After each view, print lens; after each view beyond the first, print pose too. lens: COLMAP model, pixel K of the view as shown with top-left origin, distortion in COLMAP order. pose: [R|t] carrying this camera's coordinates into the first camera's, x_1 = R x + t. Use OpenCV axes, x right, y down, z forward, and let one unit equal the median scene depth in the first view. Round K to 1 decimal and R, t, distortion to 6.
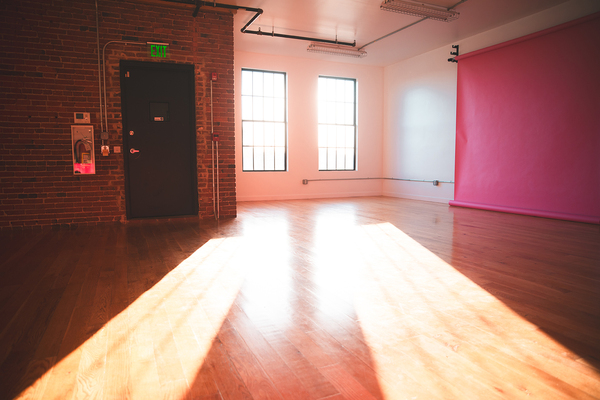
lens RADIAL K [[412.8, 0, 300.0], [0, 412.8, 200.0], [0, 0, 1]] dist [-0.045802, 0.002898]
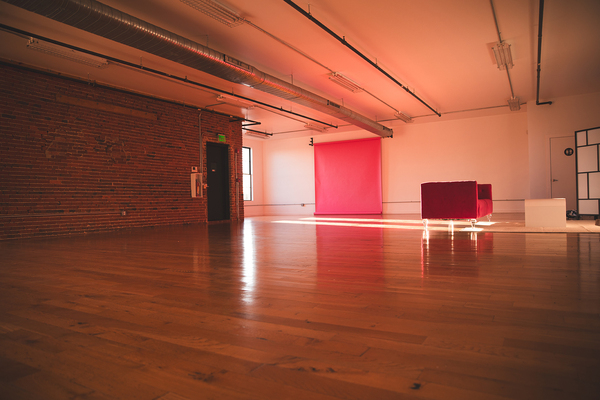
lens RADIAL K [[412.8, 0, 300.0], [0, 412.8, 200.0], [0, 0, 1]] dist [-0.045802, 0.002898]
pose [[0.812759, -0.013055, 0.582453, -1.145401], [0.075627, 0.993654, -0.083259, 0.137346], [-0.577670, 0.111718, 0.808589, -0.814025]]
